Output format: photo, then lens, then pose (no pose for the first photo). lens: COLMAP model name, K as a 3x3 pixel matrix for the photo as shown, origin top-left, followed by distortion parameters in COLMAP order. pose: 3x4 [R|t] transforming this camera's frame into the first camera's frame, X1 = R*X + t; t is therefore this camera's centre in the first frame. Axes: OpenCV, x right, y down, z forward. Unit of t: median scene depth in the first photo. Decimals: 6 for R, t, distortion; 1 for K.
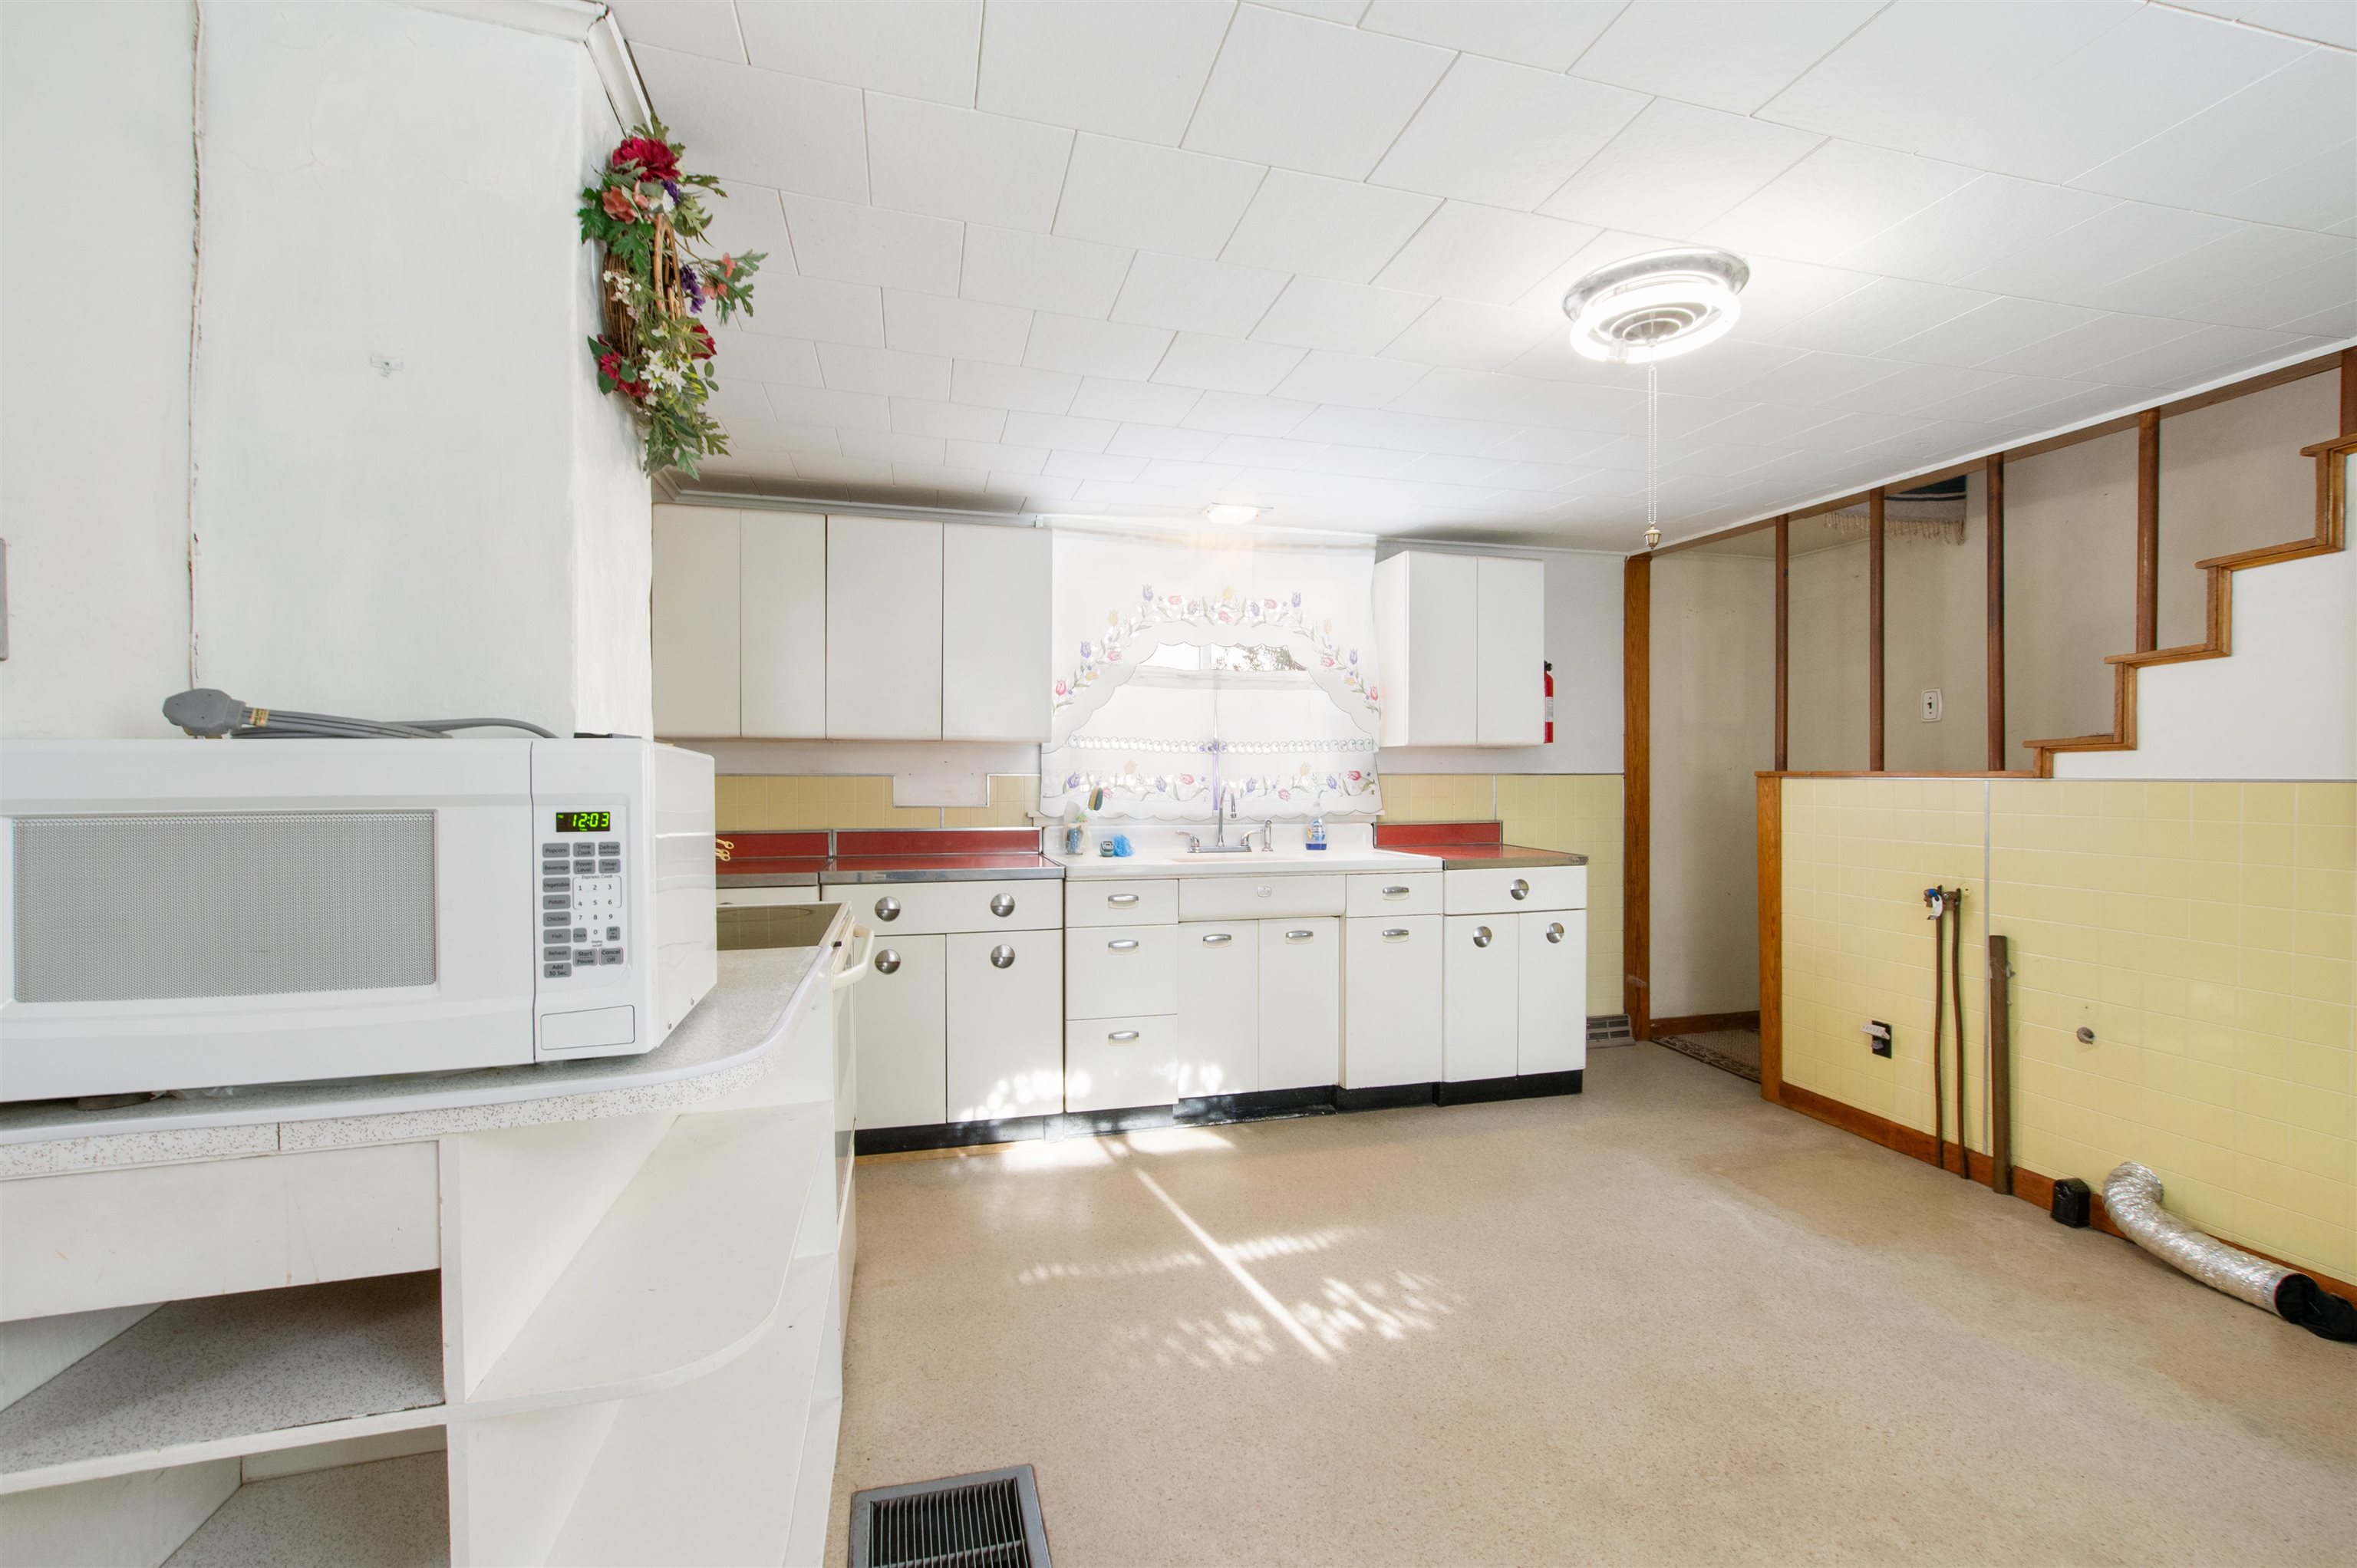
lens RADIAL K [[1031.1, 0, 1178.5], [0, 1031.1, 784.0], [0, 0, 1]] dist [-0.000389, 0.000458]
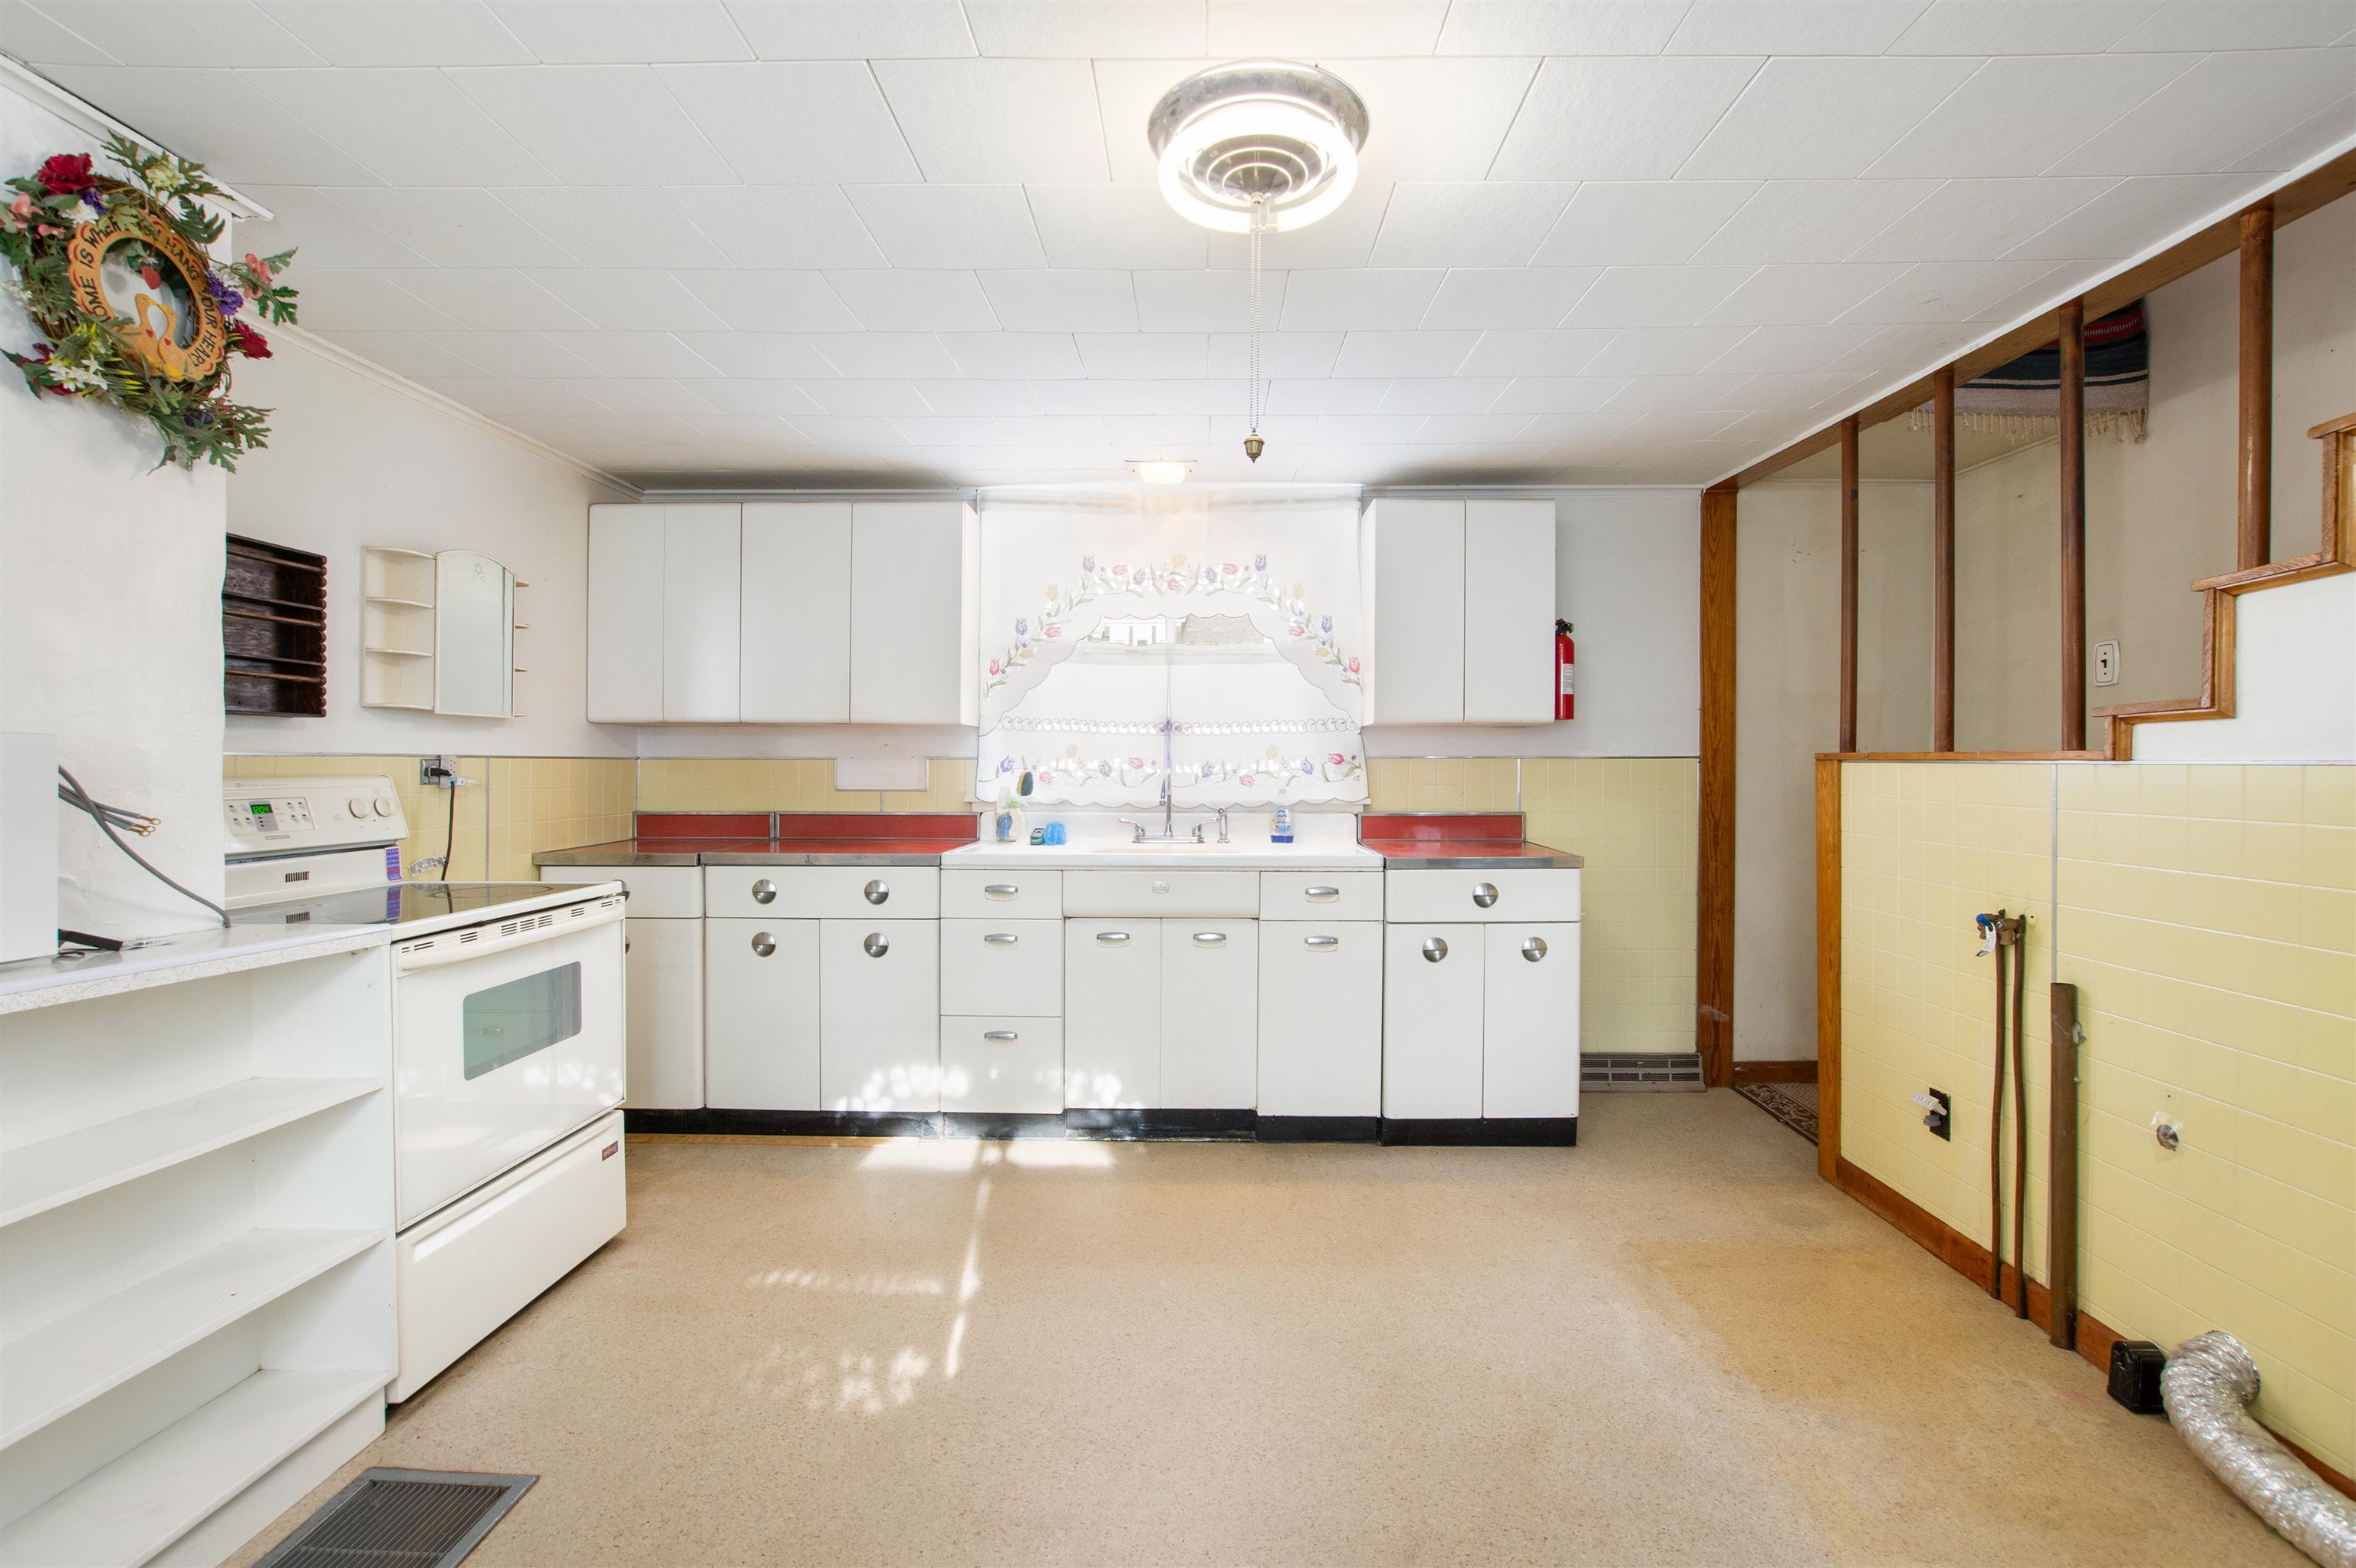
lens RADIAL K [[1041.4, 0, 1172.5], [0, 1041.4, 770.3], [0, 0, 1]] dist [-0.030024, 0.005558]
pose [[0.958841, 0.002594, -0.283933, 0.343911], [-0.002854, 0.999996, -0.000501, 0.002422], [0.283930, 0.001291, 0.958844, 0.131713]]
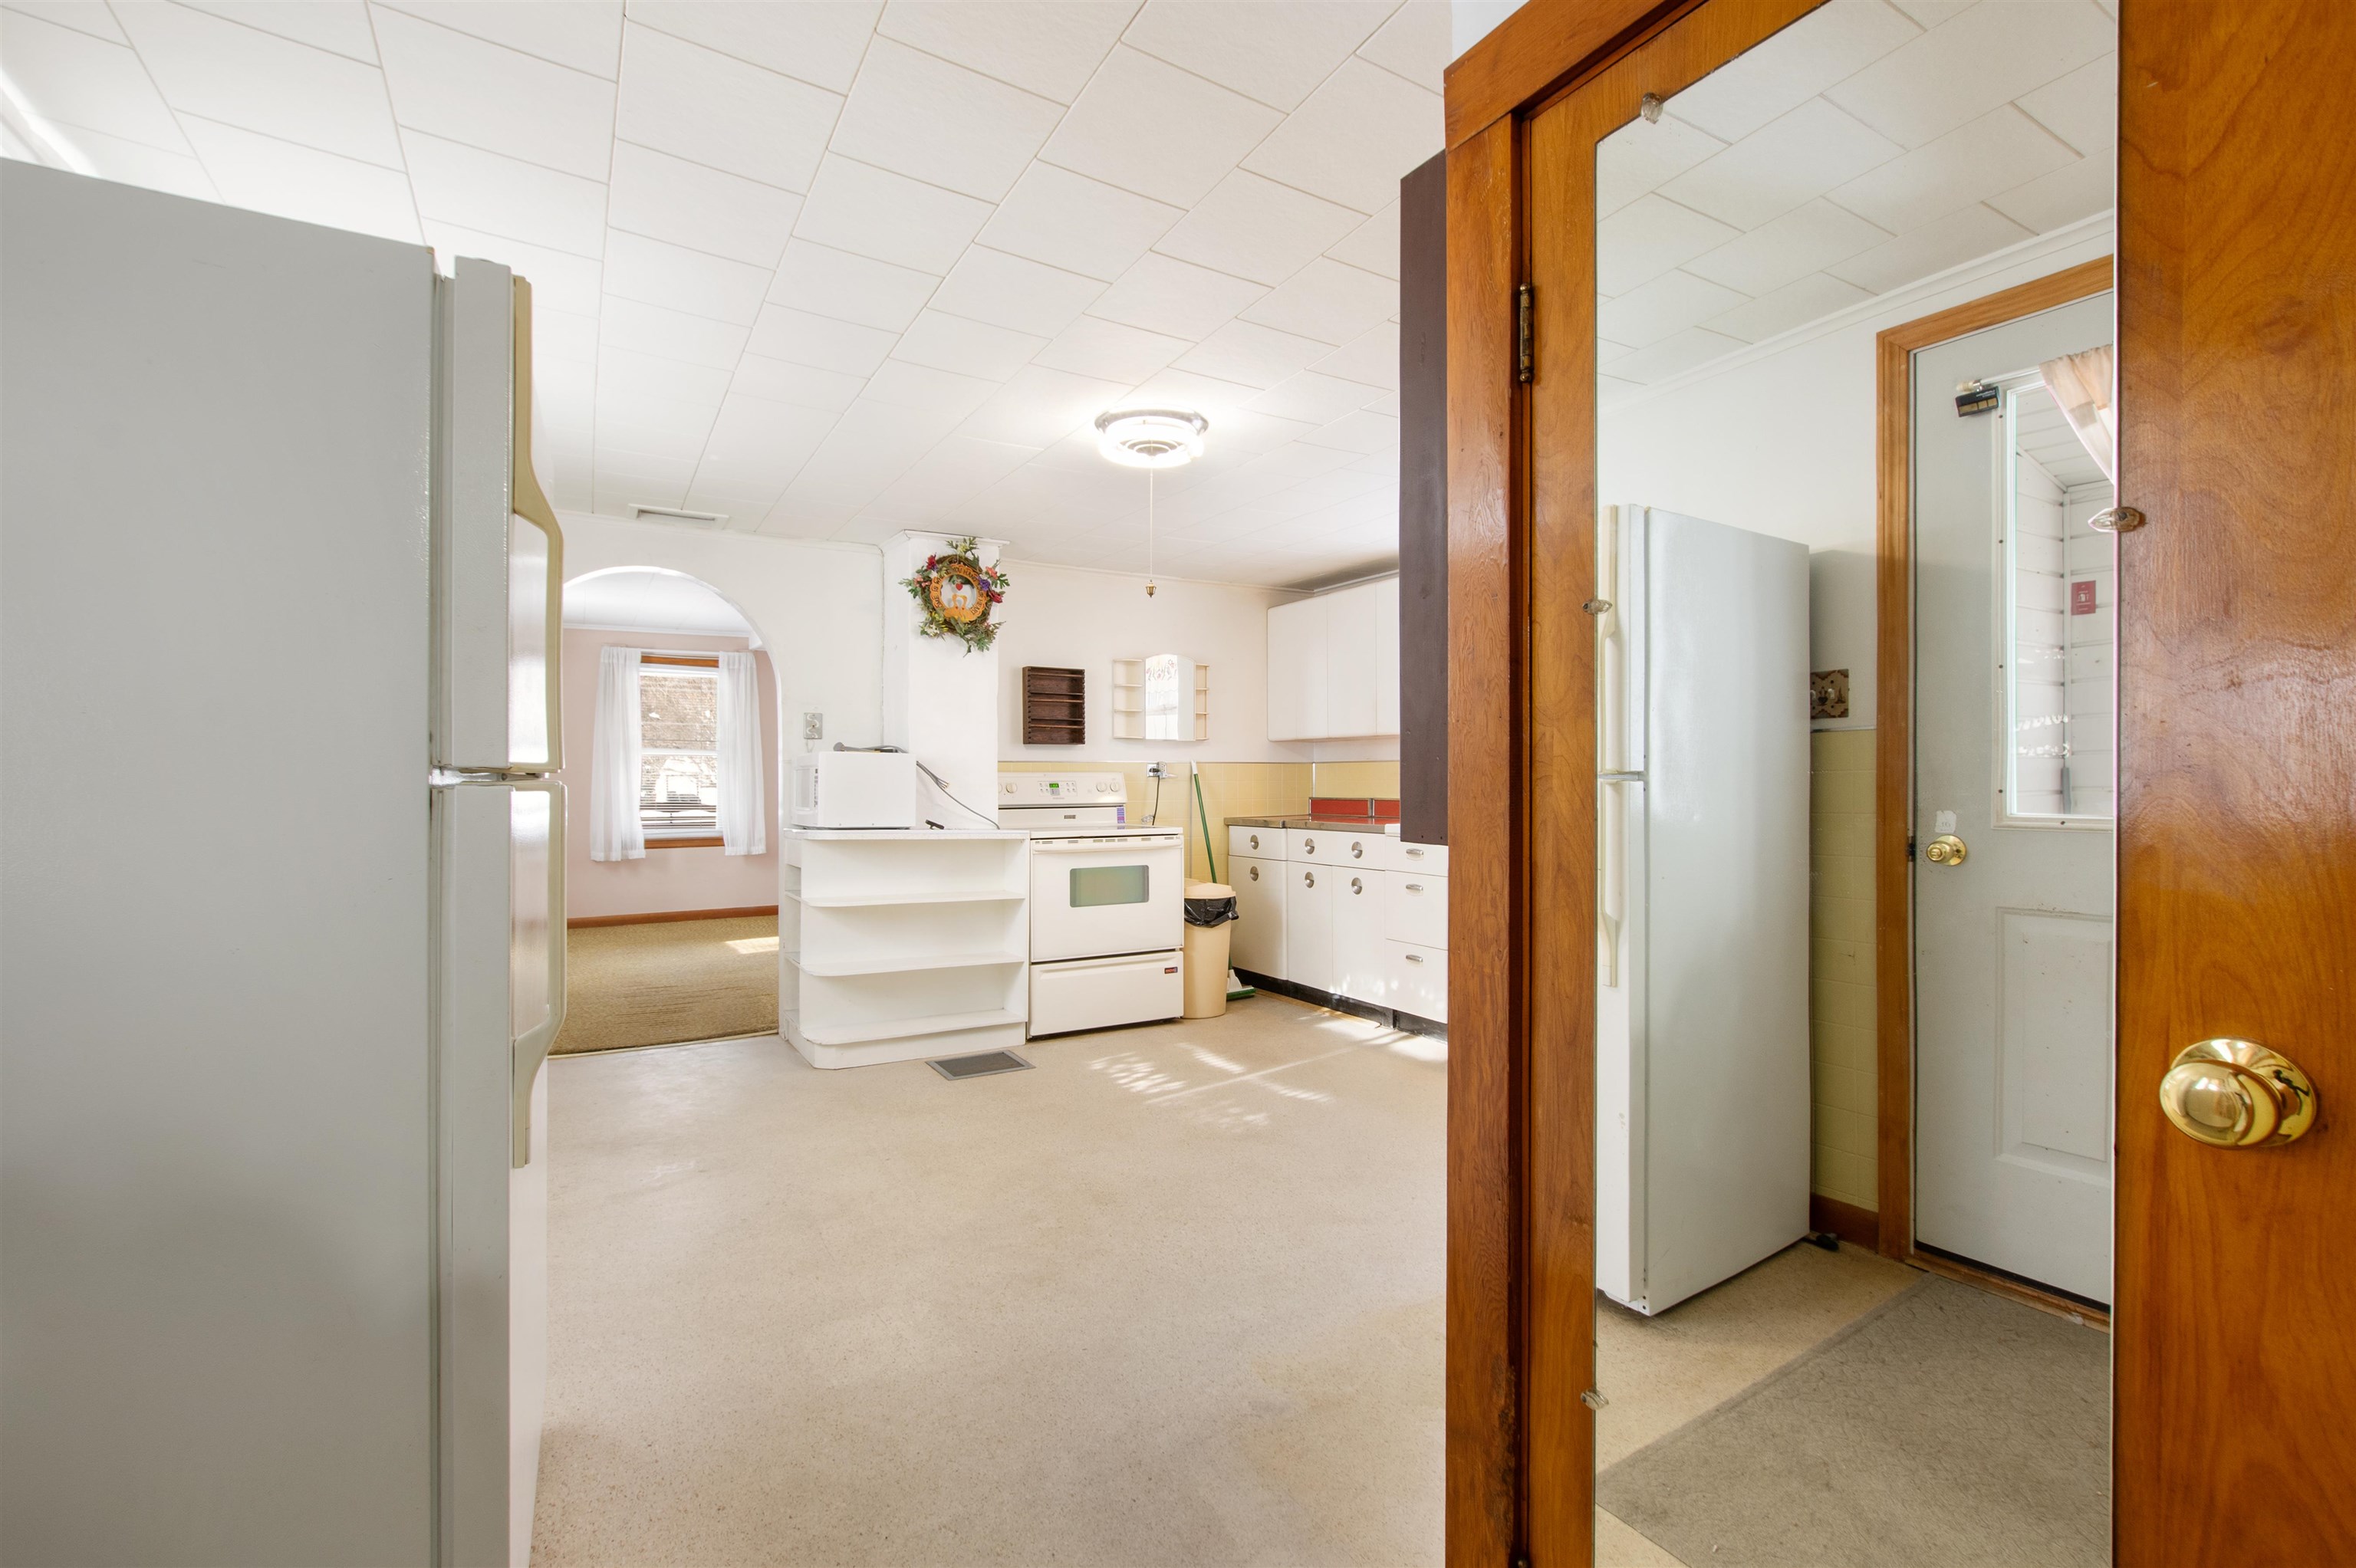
lens RADIAL K [[1035.9, 0, 1216.4], [0, 1035.9, 768.0], [0, 0, 1]] dist [-0.000189, 0.000108]
pose [[0.290956, -0.013187, -0.956645, 1.066042], [-0.000504, 0.999903, -0.013936, 0.022491], [0.956736, 0.004537, 0.290921, 0.364829]]
